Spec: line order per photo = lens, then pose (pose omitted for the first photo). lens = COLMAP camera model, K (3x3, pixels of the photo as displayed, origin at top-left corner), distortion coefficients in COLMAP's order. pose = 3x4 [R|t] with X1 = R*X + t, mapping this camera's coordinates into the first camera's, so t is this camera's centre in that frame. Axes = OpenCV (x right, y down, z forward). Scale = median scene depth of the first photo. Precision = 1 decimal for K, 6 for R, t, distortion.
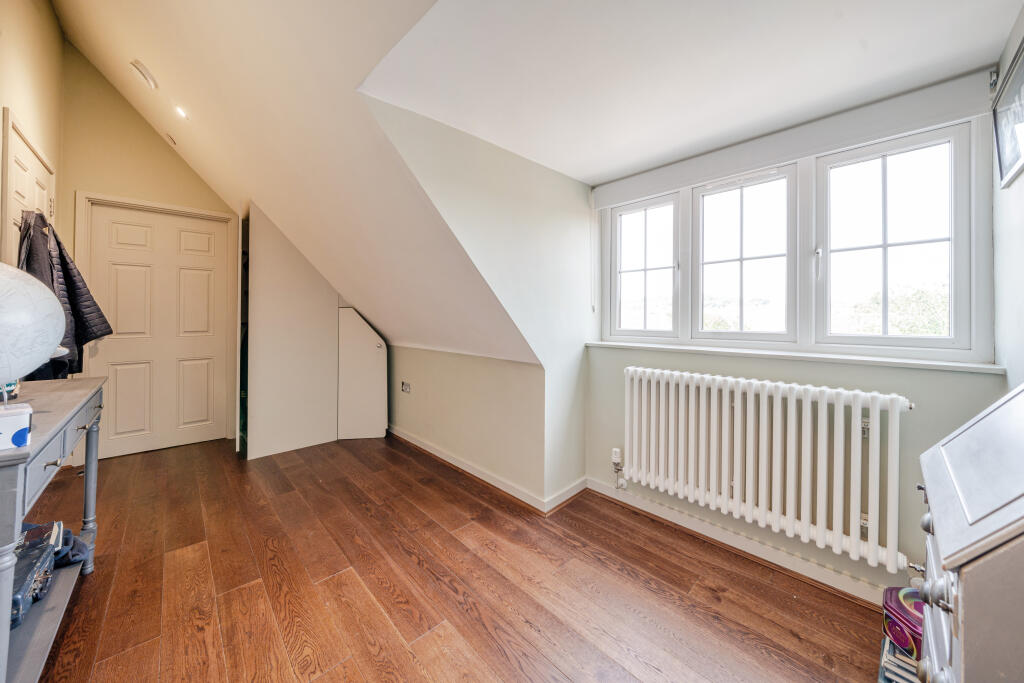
lens RADIAL K [[359.8, 0, 506.9], [0, 359.8, 314.9], [0, 0, 1]] dist [-0.001003, -0.000173]
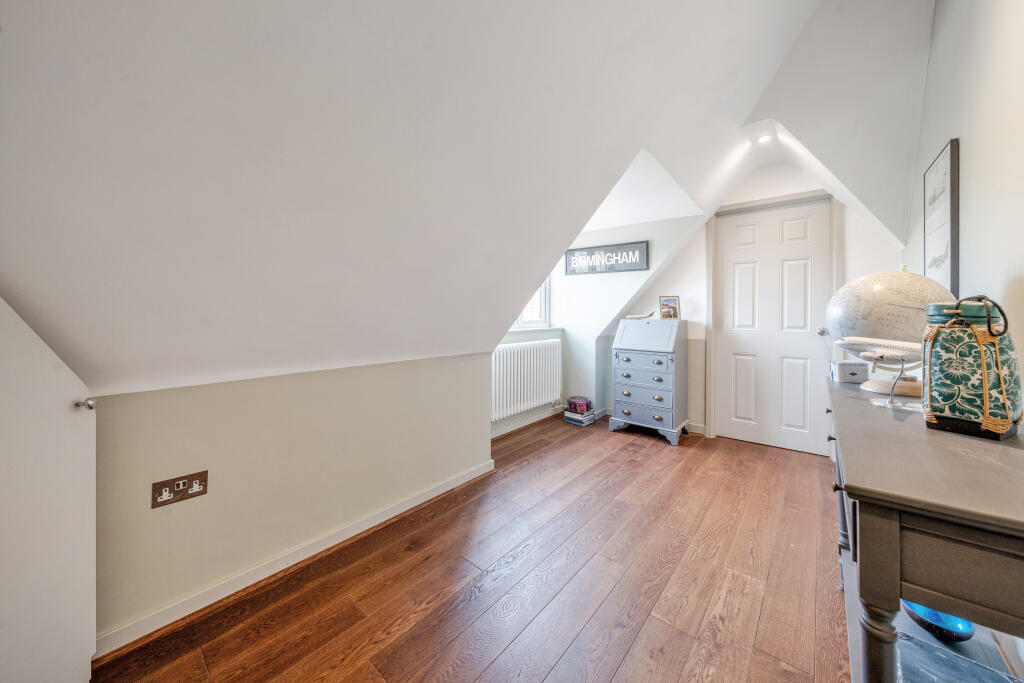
lens RADIAL K [[359.8, 0, 506.9], [0, 359.8, 314.9], [0, 0, 1]] dist [-0.001003, -0.000173]
pose [[-0.109354, -0.004938, 0.993991, -1.395095], [-0.010117, 0.999941, 0.003854, 0.010517], [-0.993951, -0.009635, -0.109397, 1.342232]]
